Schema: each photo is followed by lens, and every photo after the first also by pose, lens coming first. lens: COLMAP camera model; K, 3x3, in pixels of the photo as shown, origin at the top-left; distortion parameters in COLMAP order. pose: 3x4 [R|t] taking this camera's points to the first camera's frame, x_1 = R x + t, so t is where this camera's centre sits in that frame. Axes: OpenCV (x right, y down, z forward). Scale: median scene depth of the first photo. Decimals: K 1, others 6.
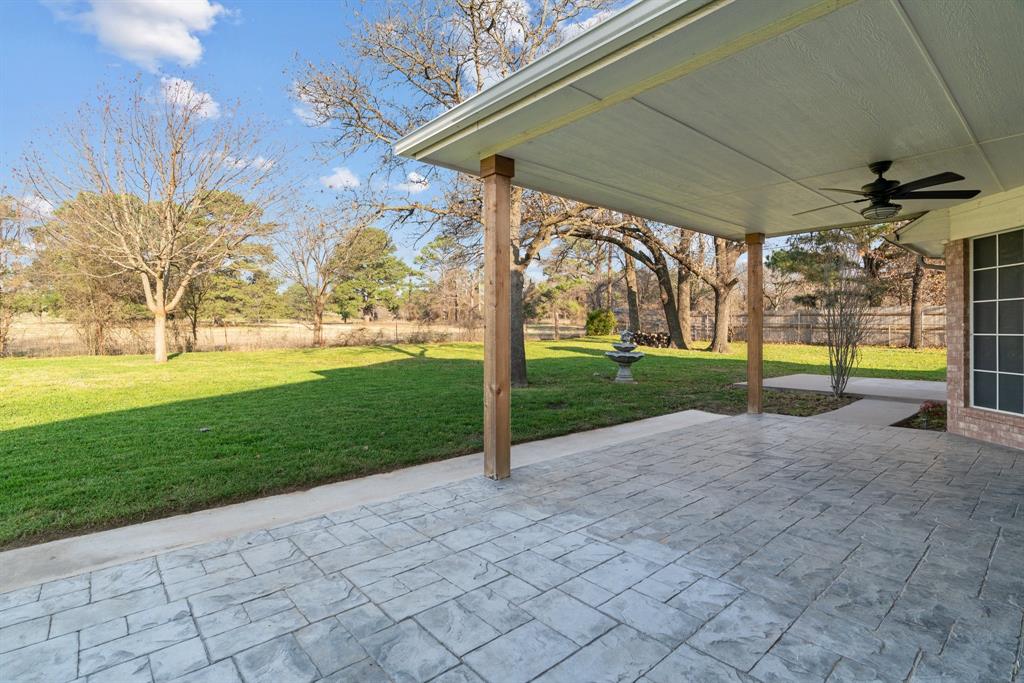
lens RADIAL K [[487.5, 0, 515.6], [0, 487.5, 332.5], [0, 0, 1]] dist [-0.004333, 0.002018]
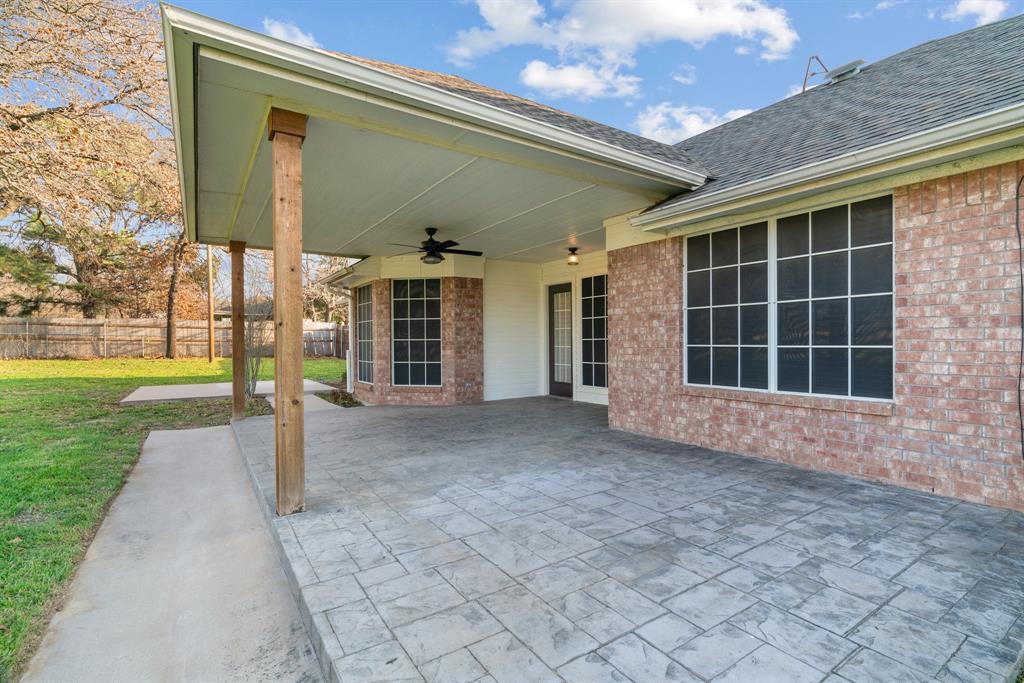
lens RADIAL K [[487.5, 0, 517.0], [0, 487.5, 342.6], [0, 0, 1]] dist [-0.004333, 0.002018]
pose [[0.135724, -0.001323, 0.990746, -1.160129], [0.008750, 0.999962, 0.000136, 0.032275], [-0.990708, 0.008651, 0.135730, 0.771375]]
